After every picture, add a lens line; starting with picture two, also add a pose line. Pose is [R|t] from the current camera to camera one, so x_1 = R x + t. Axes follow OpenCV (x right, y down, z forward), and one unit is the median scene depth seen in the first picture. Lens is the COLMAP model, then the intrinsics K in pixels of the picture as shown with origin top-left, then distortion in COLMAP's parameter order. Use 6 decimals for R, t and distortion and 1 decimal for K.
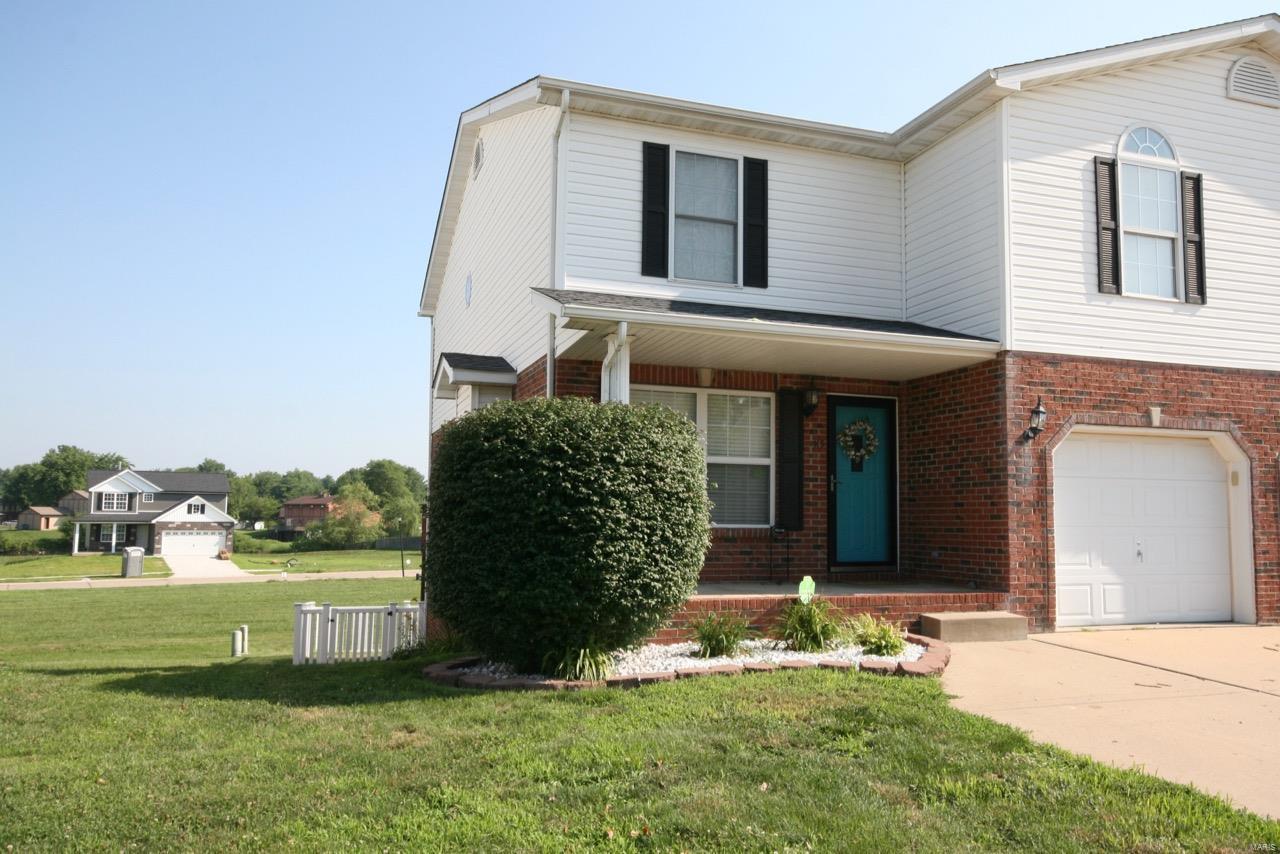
lens RADIAL K [[943.7, 0, 640.0], [0, 943.7, 427.0], [0, 0, 1]] dist [0.002278, 0.006693]
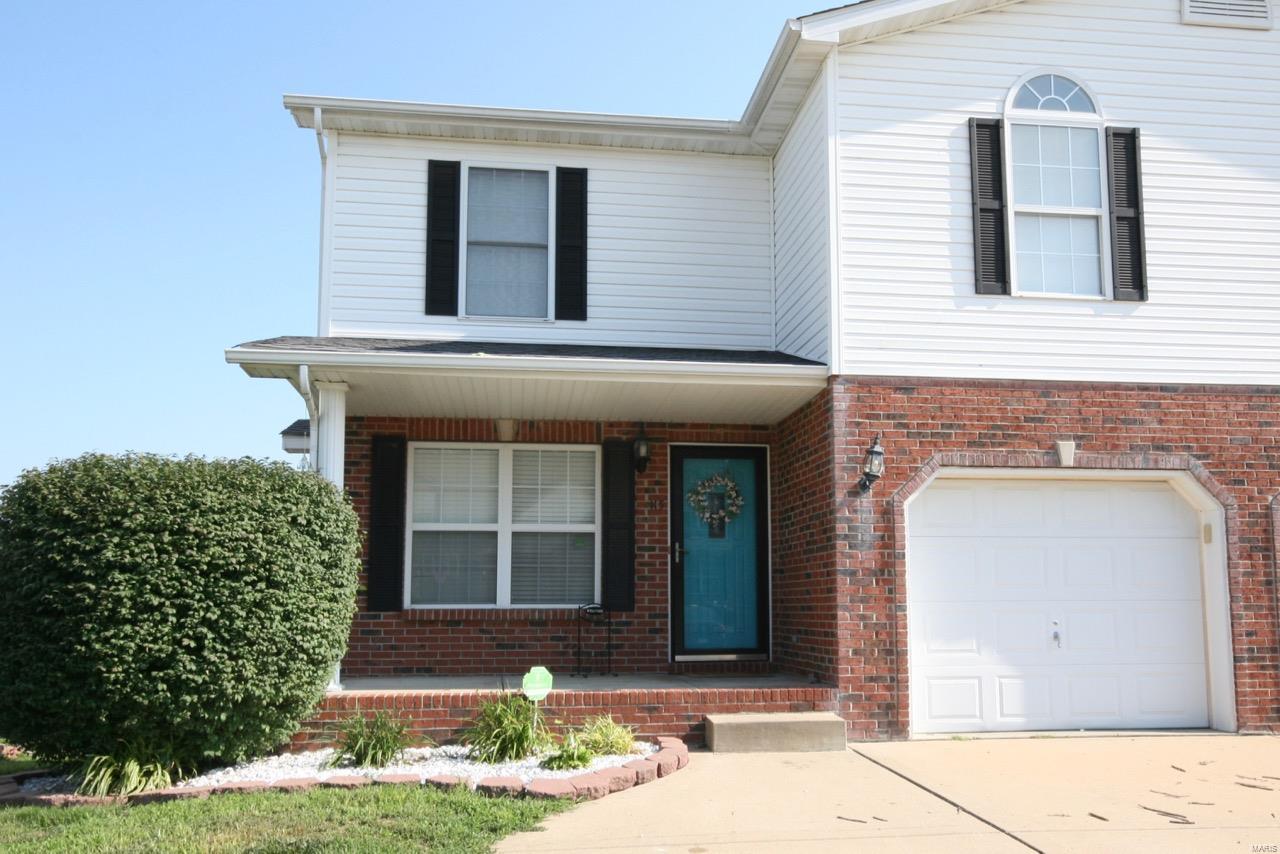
lens RADIAL K [[1003.9, 0, 639.9], [0, 1003.9, 488.8], [0, 0, 1]] dist [0.002007, 0.003714]
pose [[0.978576, -0.035905, -0.202730, 0.362610], [0.032306, 0.999257, -0.021037, 0.022295], [0.203334, 0.014037, 0.979009, 0.145586]]
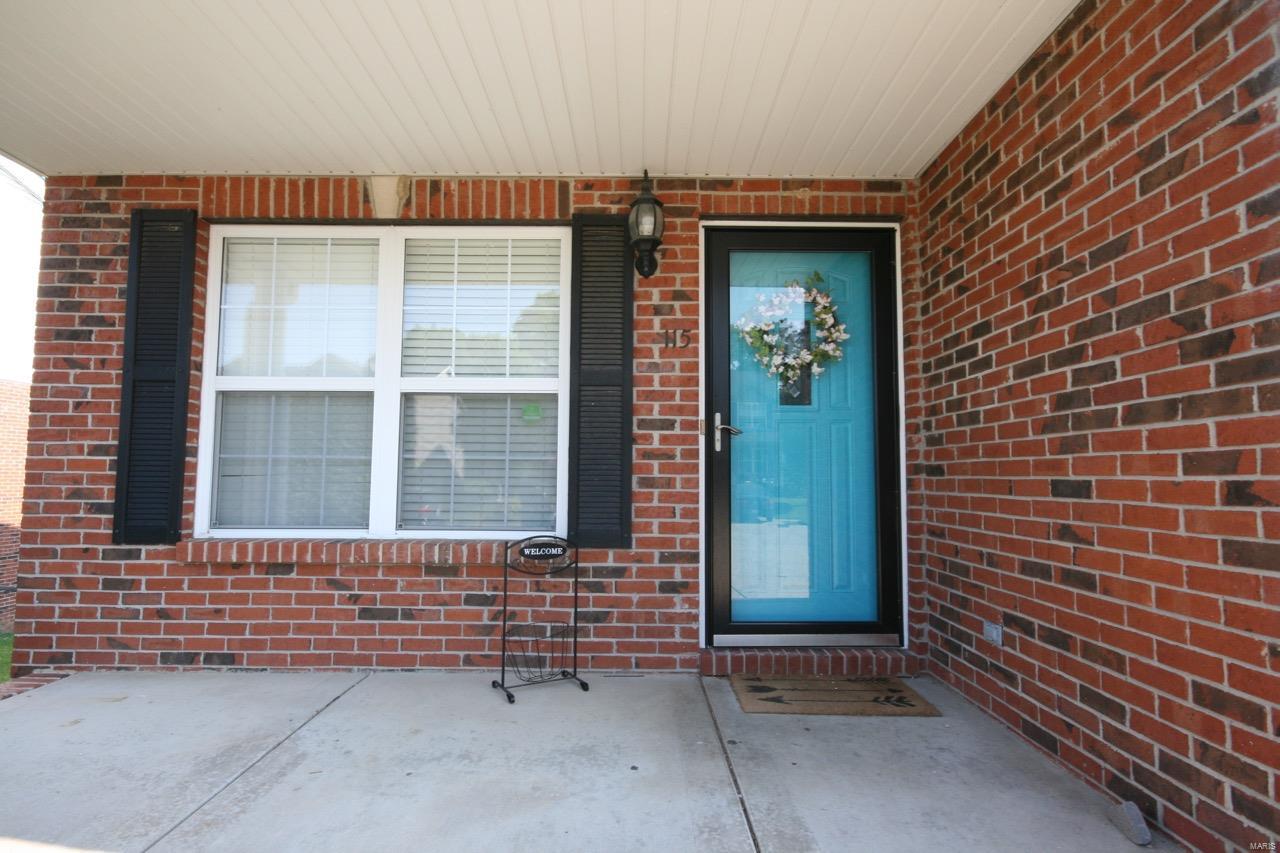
lens RADIAL K [[602.3, 0, 640.0], [0, 602.3, 426.5], [0, 0, 1]] dist [0.000663, 0.000247]
pose [[0.945666, -0.031111, -0.323649, 0.266416], [0.036219, 0.999296, 0.009772, 0.055049], [0.323117, -0.020964, 0.946127, 0.762406]]
